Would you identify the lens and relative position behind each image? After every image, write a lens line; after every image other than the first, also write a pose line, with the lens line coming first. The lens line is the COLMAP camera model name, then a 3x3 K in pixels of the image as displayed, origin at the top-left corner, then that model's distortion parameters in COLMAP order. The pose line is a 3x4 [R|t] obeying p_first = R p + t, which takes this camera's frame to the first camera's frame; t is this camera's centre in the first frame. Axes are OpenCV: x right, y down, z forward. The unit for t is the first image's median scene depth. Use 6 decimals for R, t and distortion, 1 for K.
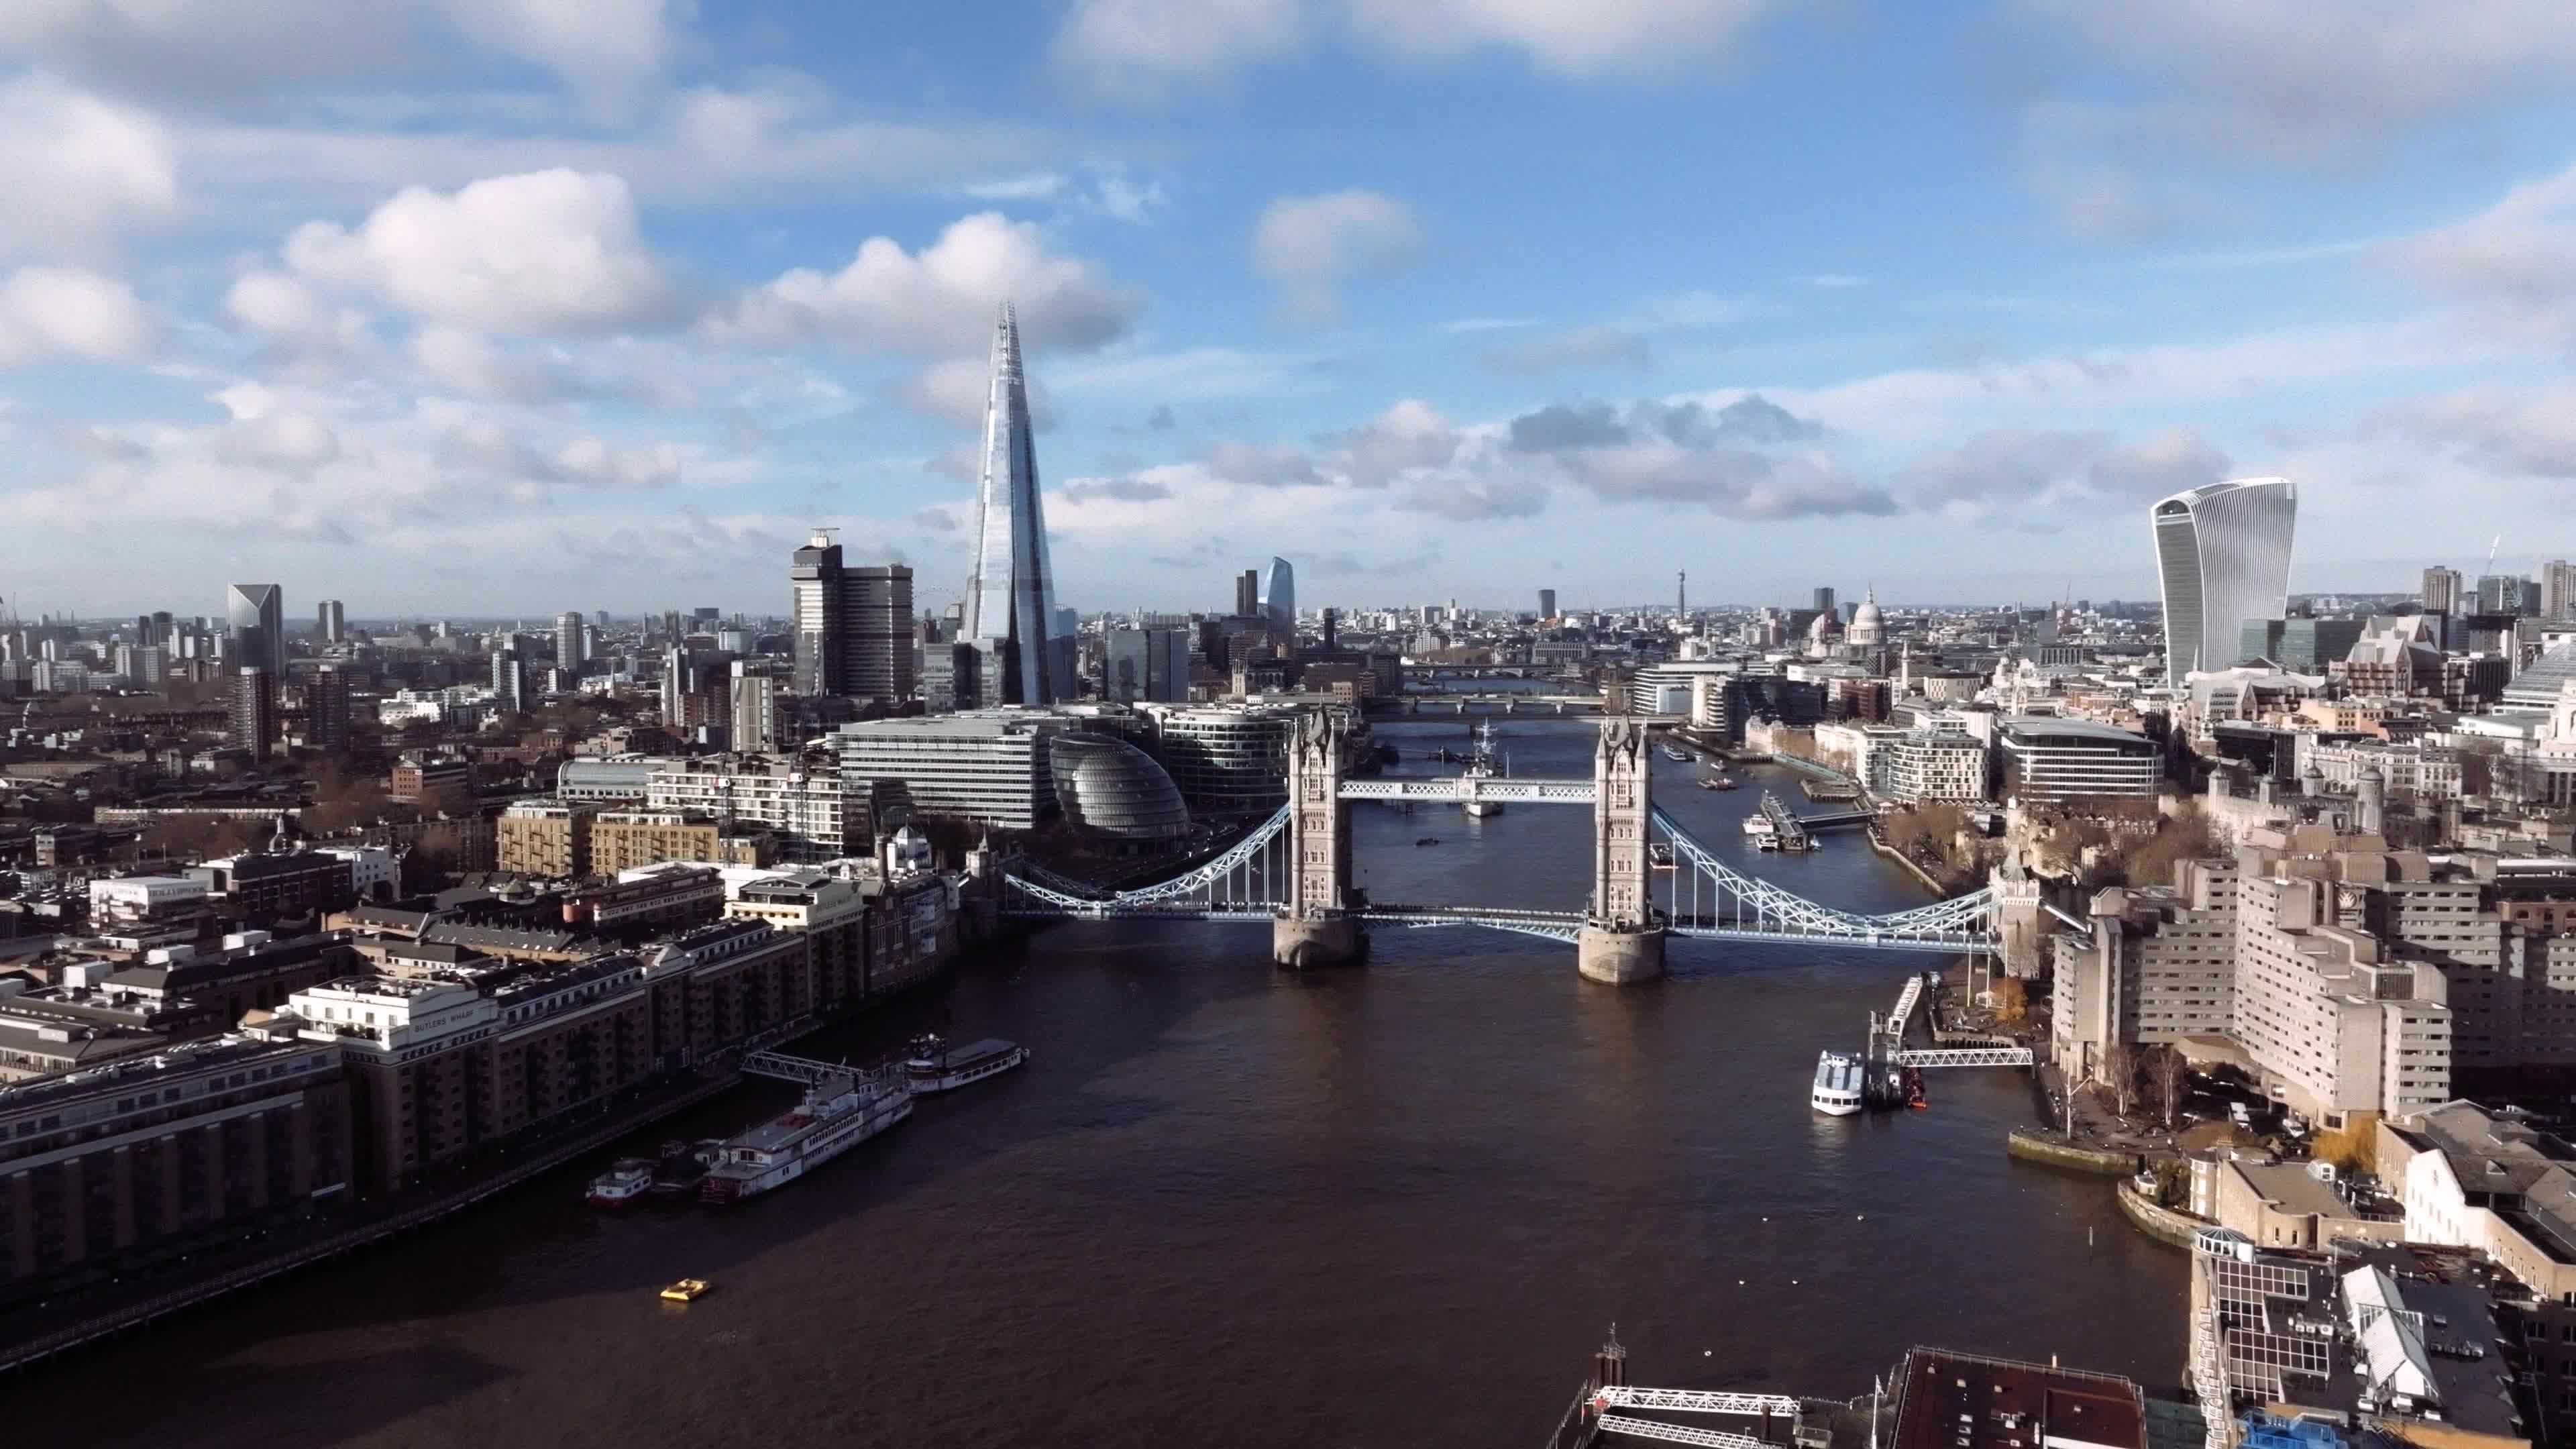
lens RADIAL K [[1812.0, 0, 1284.9], [0, 1812.0, 722.3], [0, 0, 1]] dist [0.001532, 0.006936]
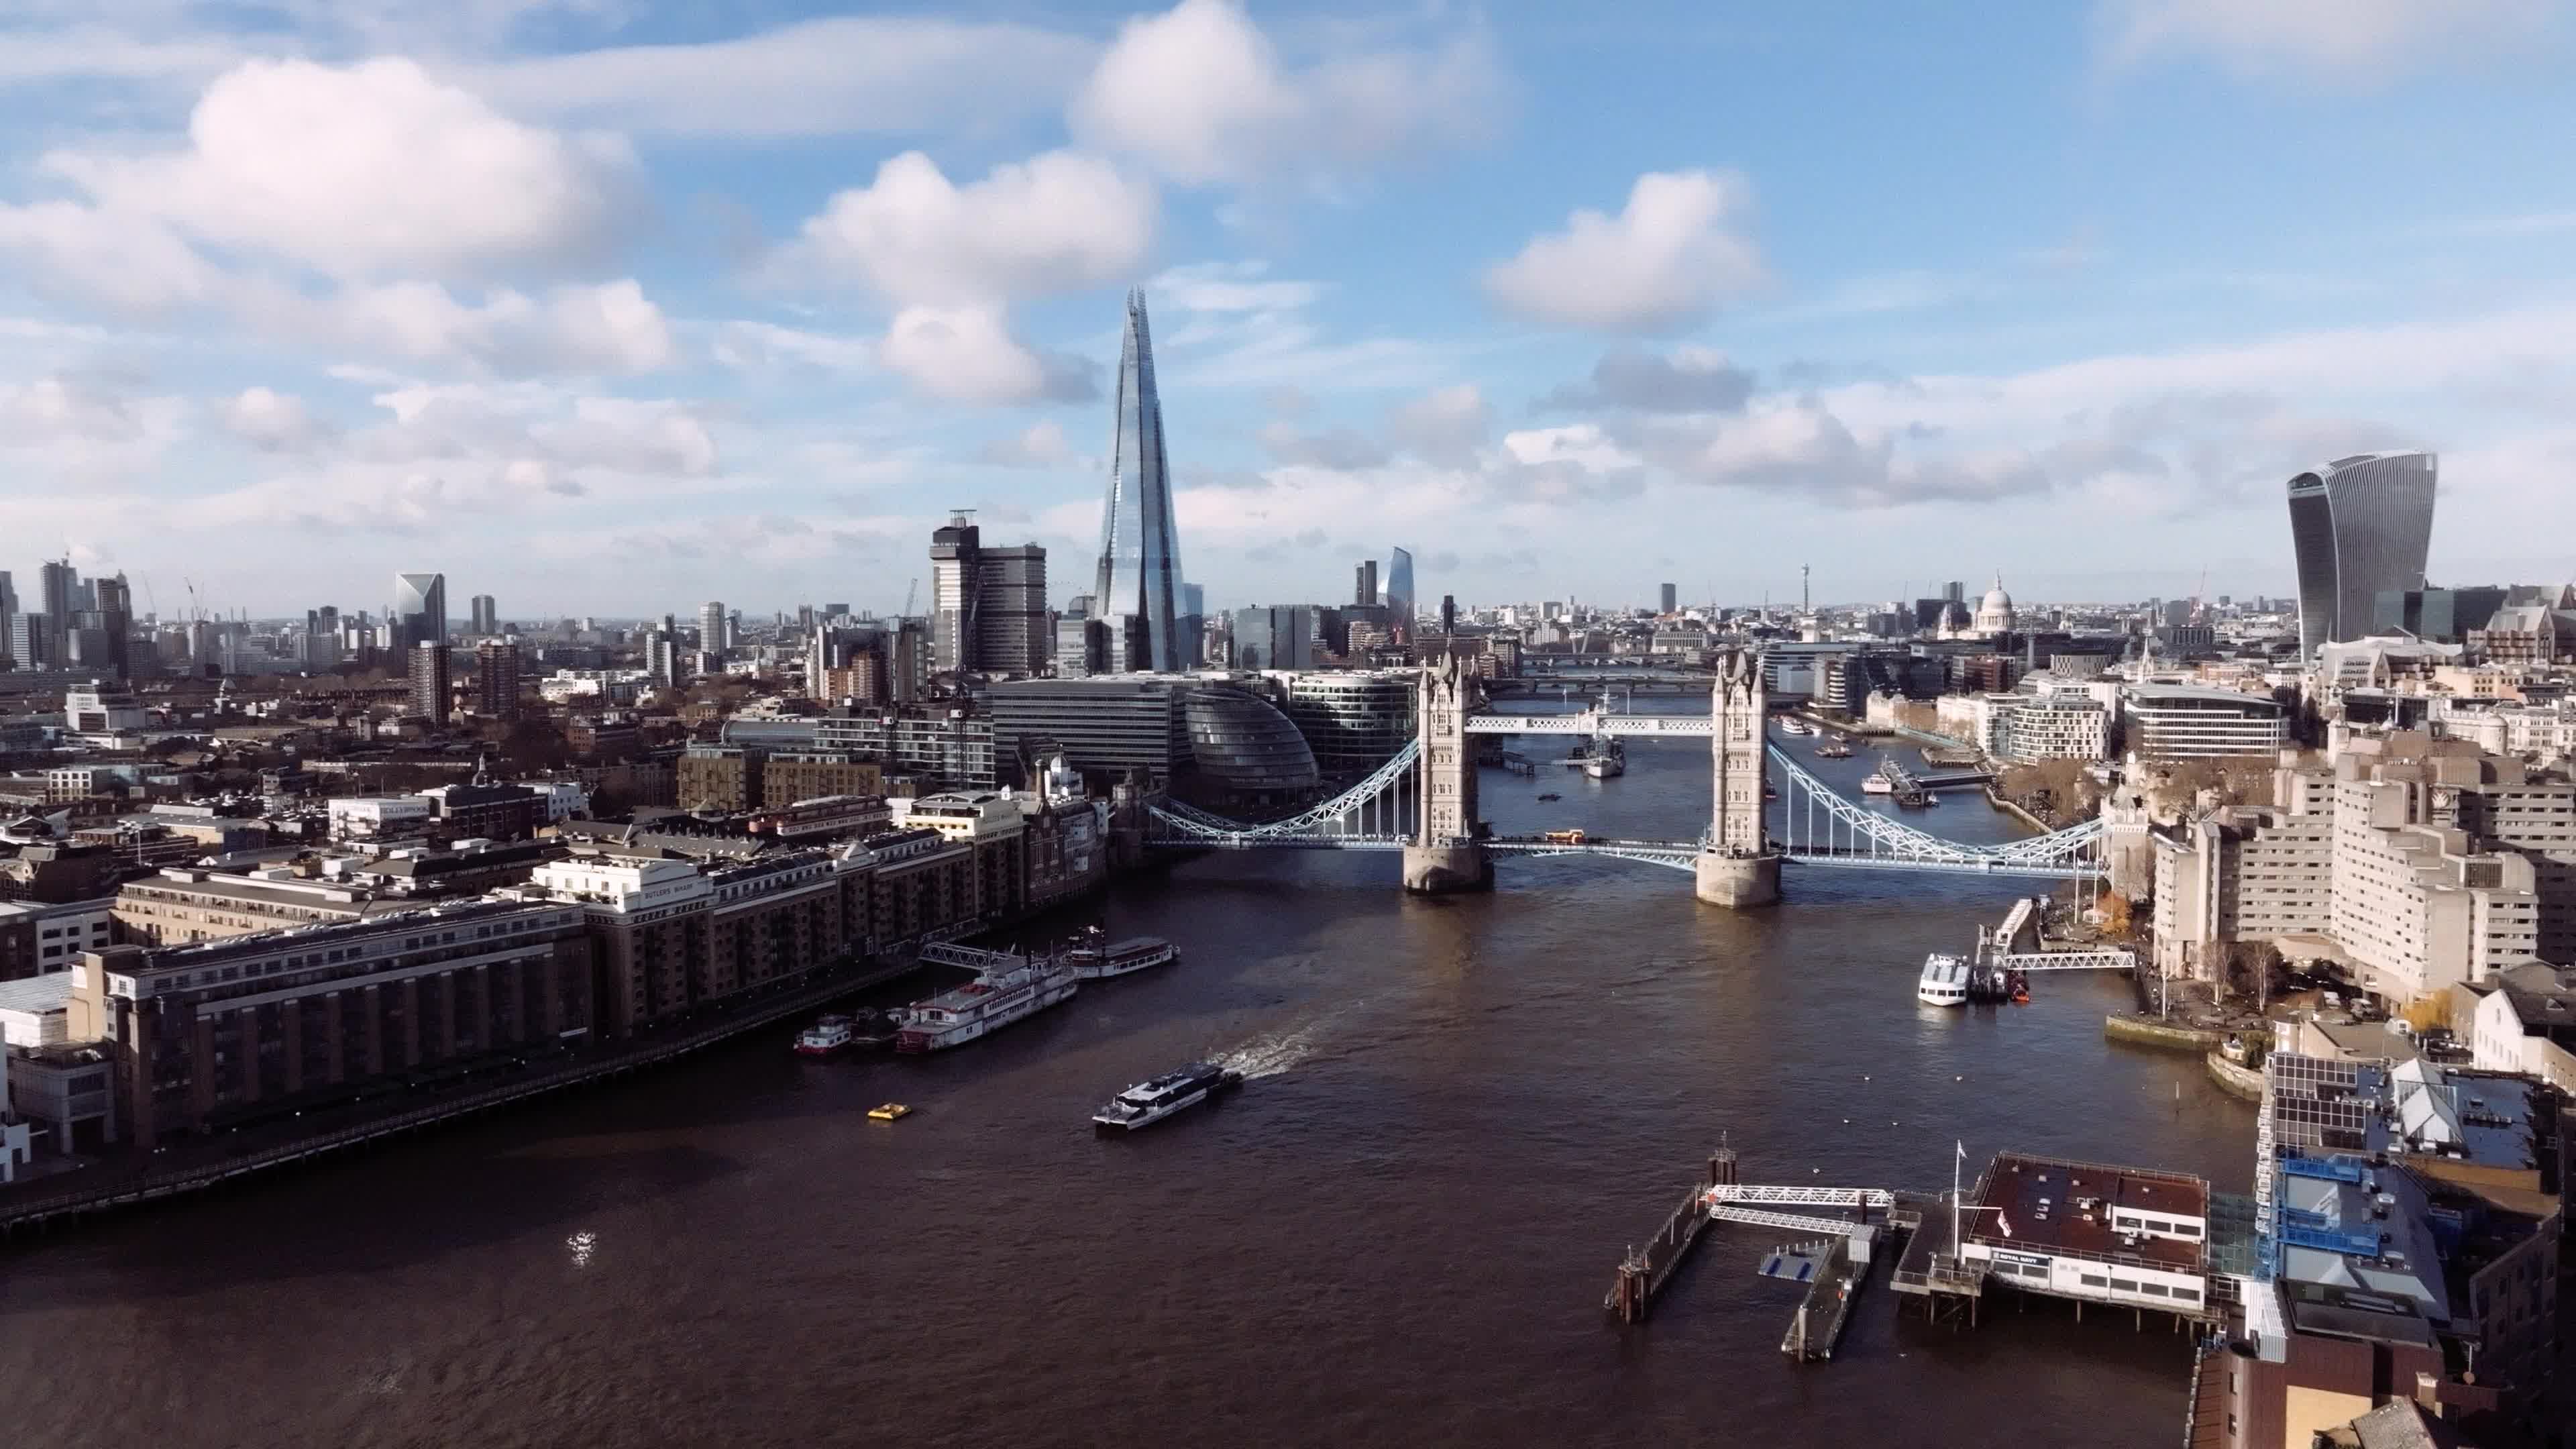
lens RADIAL K [[1812.0, 0, 1284.9], [0, 1812.0, 722.3], [0, 0, 1]] dist [0.001532, 0.006936]
pose [[0.997938, 0.002765, -0.064129, -0.007989], [-0.002805, 0.999996, -0.000524, 0.037939], [0.064127, 0.000703, 0.997942, -0.058554]]
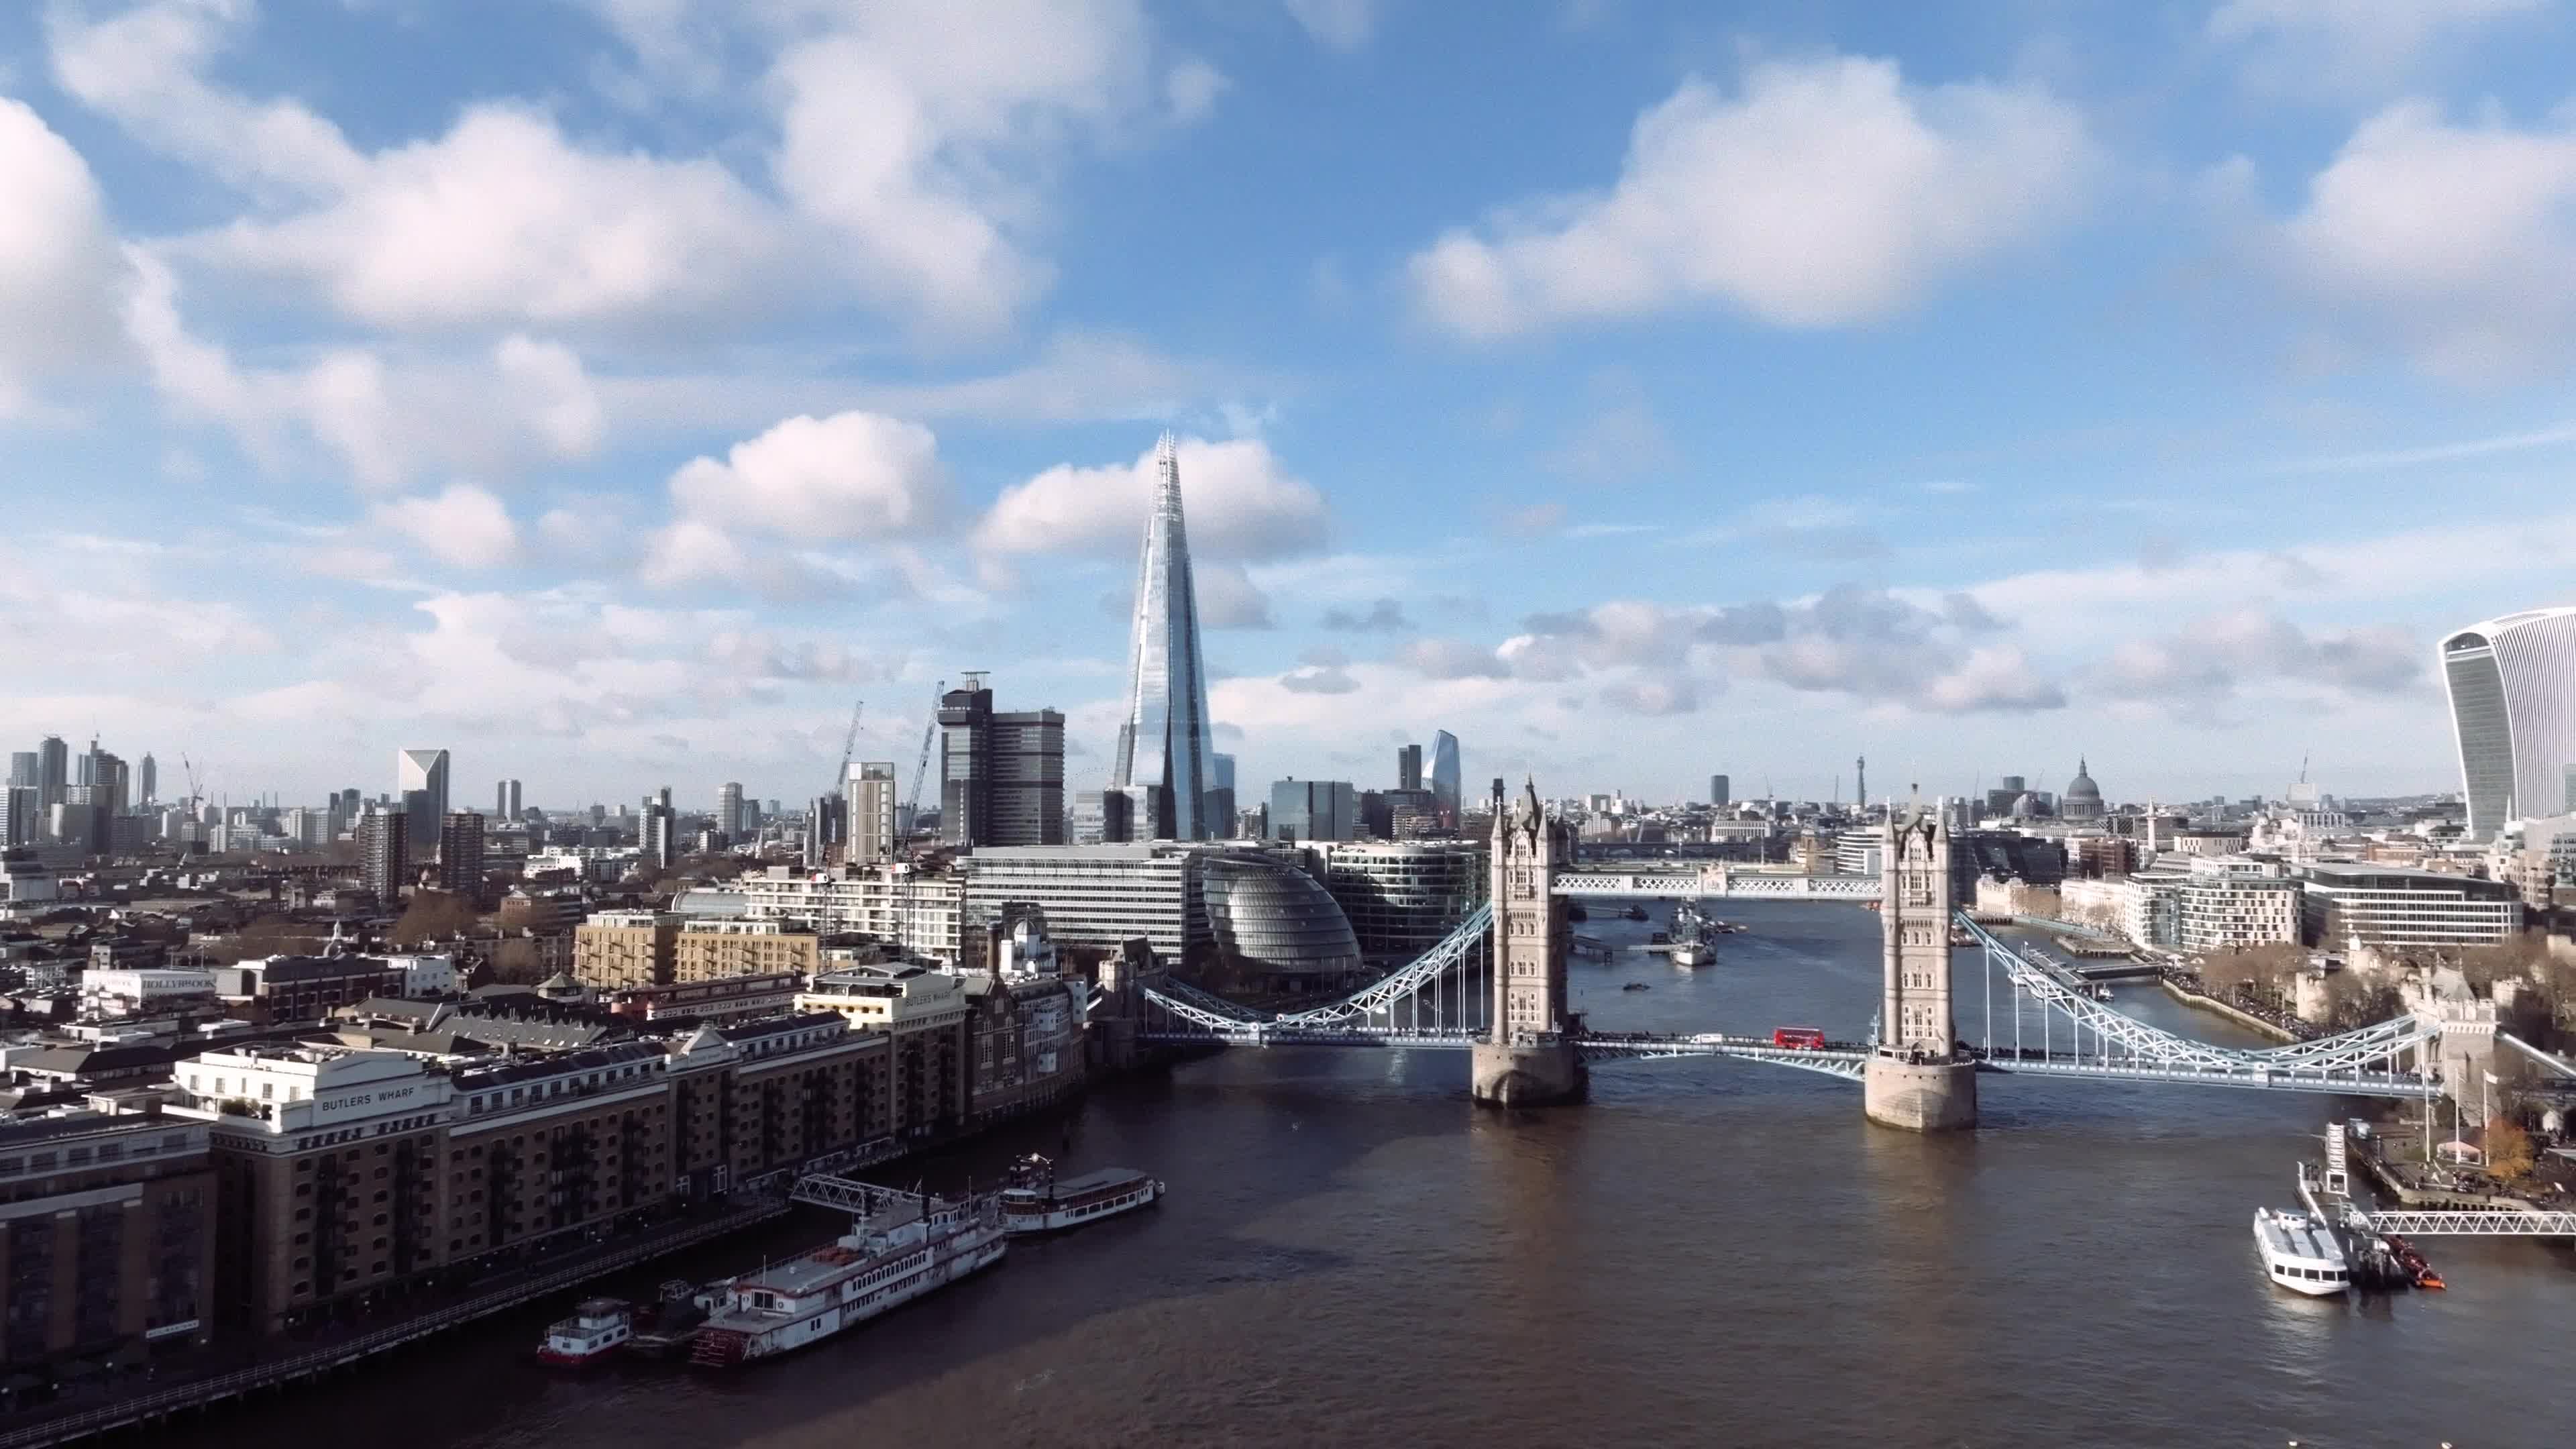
lens RADIAL K [[1812.0, 0, 1284.9], [0, 1812.0, 722.3], [0, 0, 1]] dist [0.001532, 0.006936]
pose [[0.996192, 0.001015, -0.087185, -0.019690], [-0.010529, 0.994015, -0.108738, 0.056335], [0.086552, 0.109242, 0.990240, 0.183162]]
